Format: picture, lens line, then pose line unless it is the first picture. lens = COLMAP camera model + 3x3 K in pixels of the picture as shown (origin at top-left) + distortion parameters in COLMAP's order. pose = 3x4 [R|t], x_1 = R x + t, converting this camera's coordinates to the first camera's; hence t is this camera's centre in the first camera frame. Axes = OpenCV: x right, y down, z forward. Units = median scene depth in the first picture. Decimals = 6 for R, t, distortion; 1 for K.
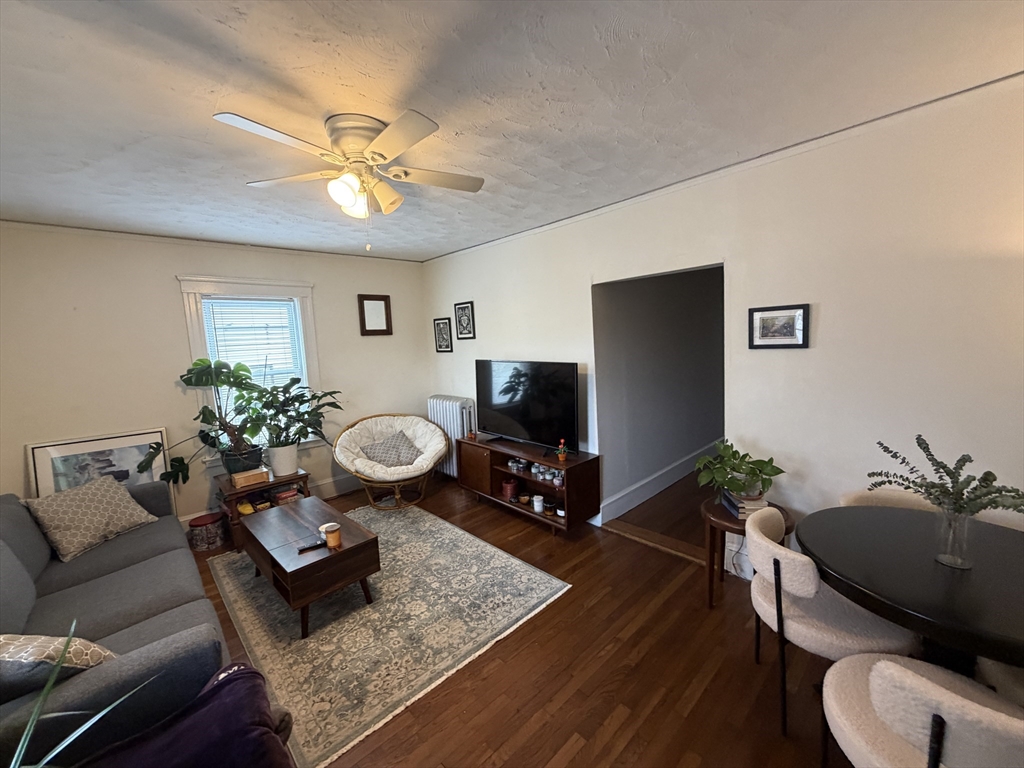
lens RADIAL K [[411.5, 0, 506.7], [0, 411.5, 383.7], [0, 0, 1]] dist [0.000046, -0.000009]
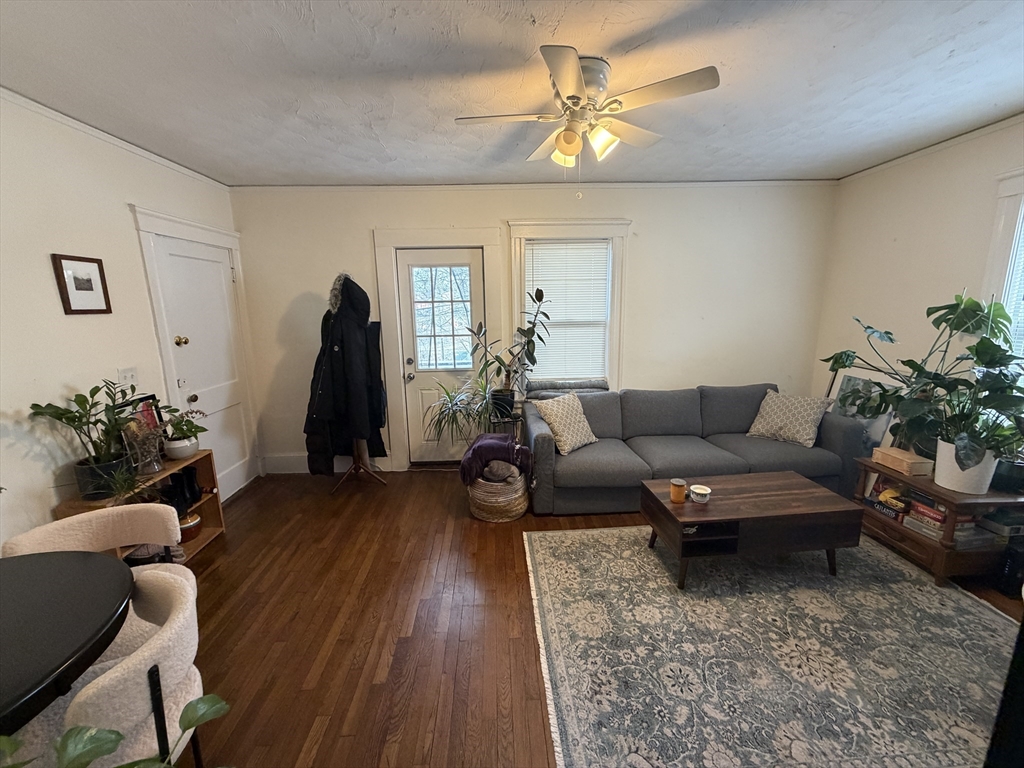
lens RADIAL K [[411.5, 0, 506.7], [0, 411.5, 383.7], [0, 0, 1]] dist [0.000046, -0.000009]
pose [[-0.658790, 0.197092, -0.726051, 0.486796], [-0.036375, 0.955601, 0.292410, -0.129695], [0.751447, 0.219047, -0.622371, 1.244227]]
